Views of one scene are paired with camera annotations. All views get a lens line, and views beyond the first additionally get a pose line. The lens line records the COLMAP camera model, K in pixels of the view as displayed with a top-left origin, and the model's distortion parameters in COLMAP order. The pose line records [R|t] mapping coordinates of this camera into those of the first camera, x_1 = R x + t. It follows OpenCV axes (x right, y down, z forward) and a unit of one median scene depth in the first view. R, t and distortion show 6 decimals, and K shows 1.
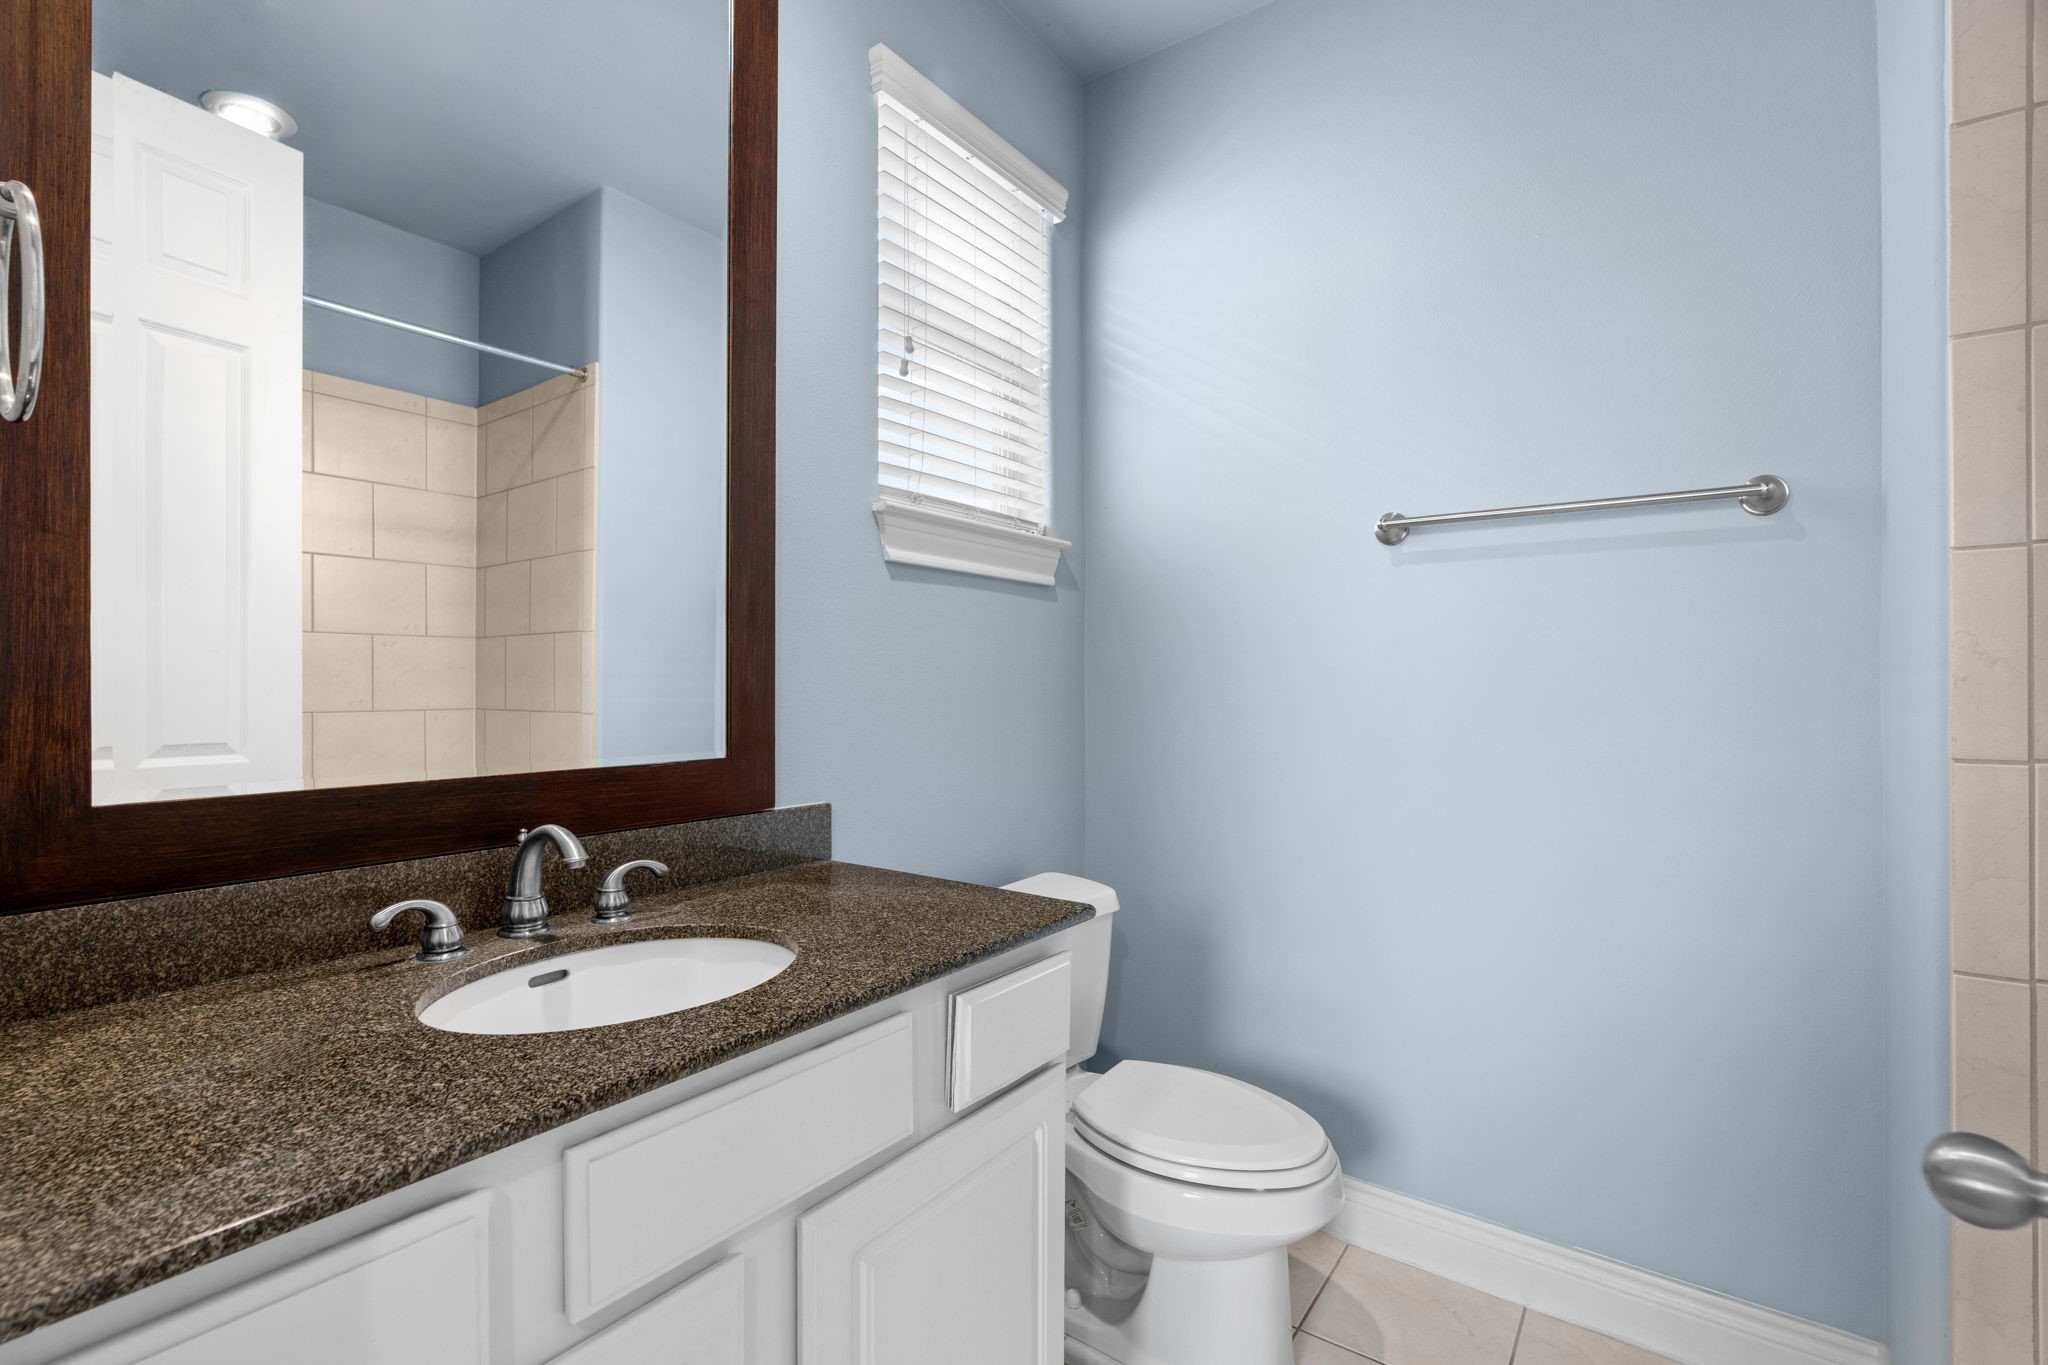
lens RADIAL K [[921.1, 0, 1029.3], [0, 921.1, 677.8], [0, 0, 1]] dist [-0.012864, 0.006338]
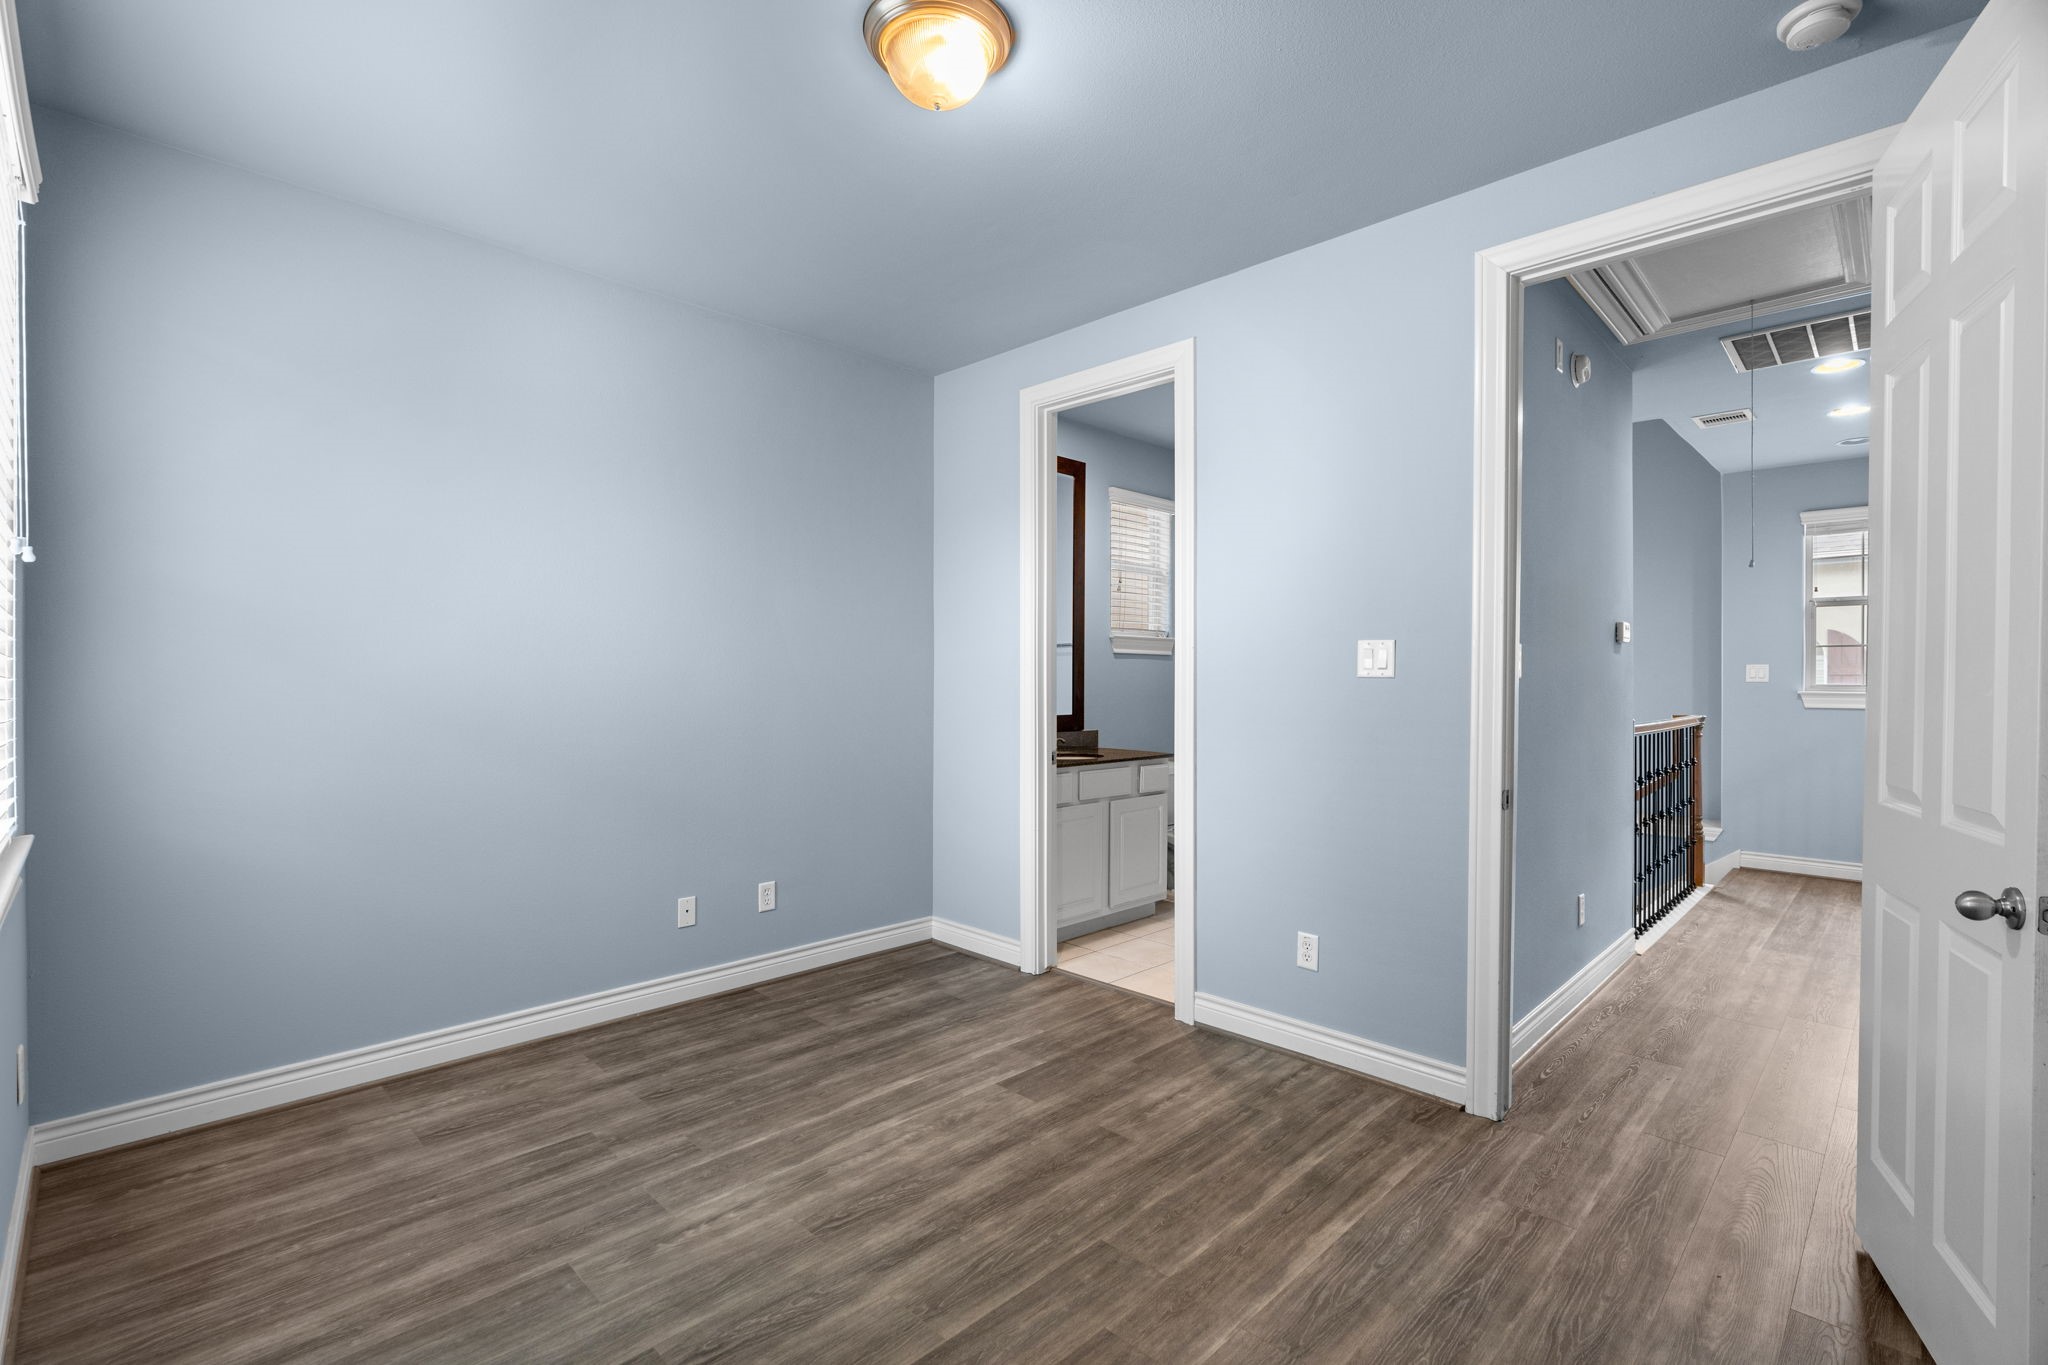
lens RADIAL K [[921.1, 0, 1011.7], [0, 921.1, 683.8], [0, 0, 1]] dist [-0.012864, 0.006338]
pose [[0.983018, -0.000156, -0.183510, 0.095145], [0.000653, 0.999996, 0.002651, -0.042657], [0.183509, -0.002726, 0.983014, -2.654539]]
